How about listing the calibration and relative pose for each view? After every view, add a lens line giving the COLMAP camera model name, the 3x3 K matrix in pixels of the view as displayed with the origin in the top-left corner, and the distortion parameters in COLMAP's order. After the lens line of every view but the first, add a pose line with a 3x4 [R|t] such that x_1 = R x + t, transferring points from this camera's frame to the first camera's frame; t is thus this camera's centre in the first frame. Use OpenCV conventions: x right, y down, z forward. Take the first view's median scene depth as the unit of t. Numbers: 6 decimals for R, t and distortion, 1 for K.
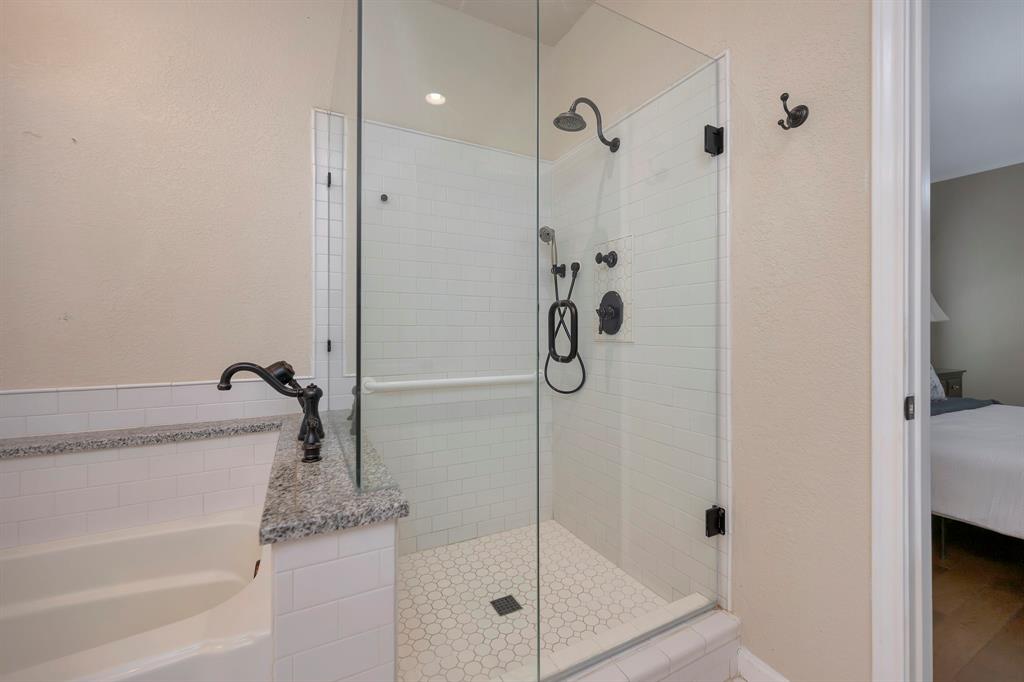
lens RADIAL K [[415.2, 0, 518.9], [0, 415.2, 328.8], [0, 0, 1]] dist [-0.001240, 0.000075]
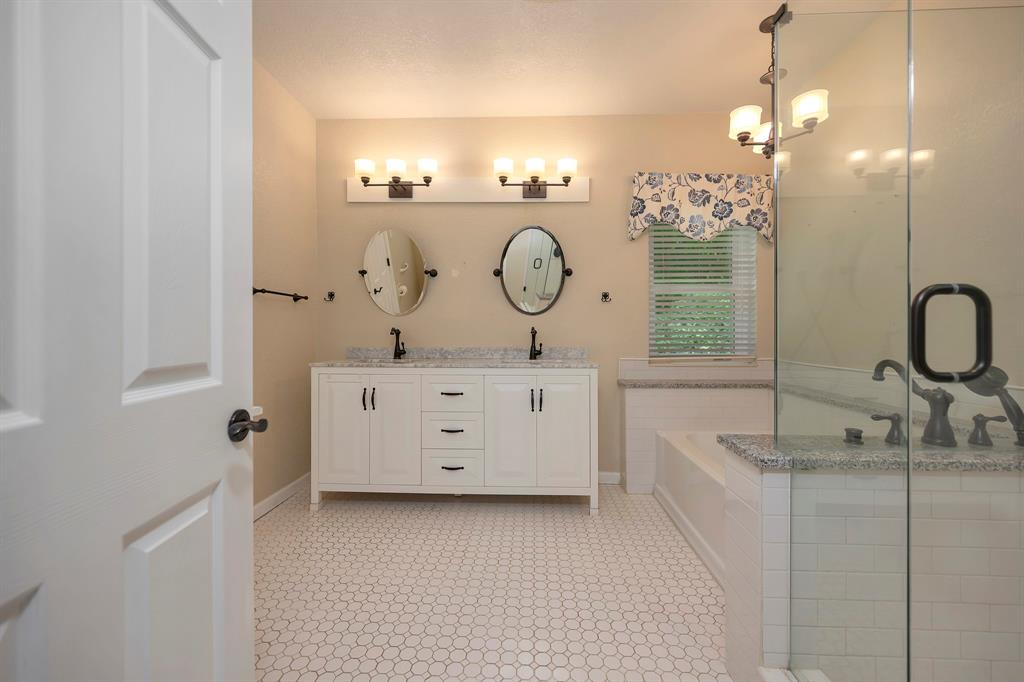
lens RADIAL K [[415.2, 0, 512.9], [0, 415.2, 337.2], [0, 0, 1]] dist [-0.001240, 0.000075]
pose [[-0.516409, 0.007223, -0.856312, 0.739882], [0.003141, 0.999974, 0.006541, 0.006396], [0.856337, 0.000688, -0.516418, 0.571128]]
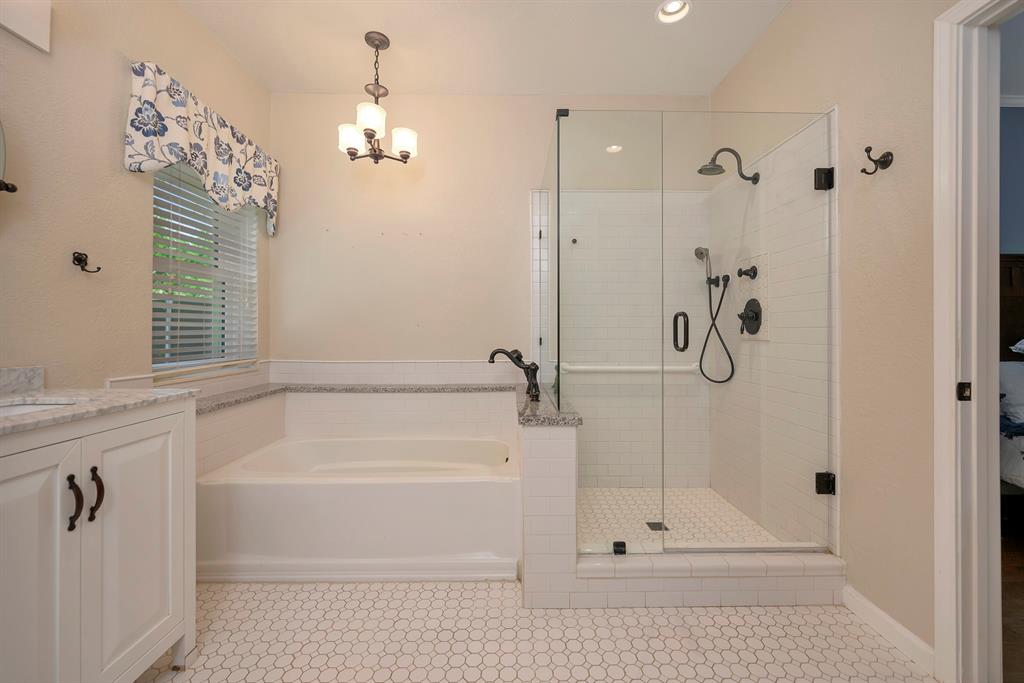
lens RADIAL K [[415.2, 0, 512.4], [0, 415.2, 332.5], [0, 0, 1]] dist [-0.001240, 0.000075]
pose [[0.887845, -0.000273, -0.460142, 0.194296], [0.003831, 0.999970, 0.006798, -0.003036], [0.460126, -0.007799, 0.887819, -0.506823]]
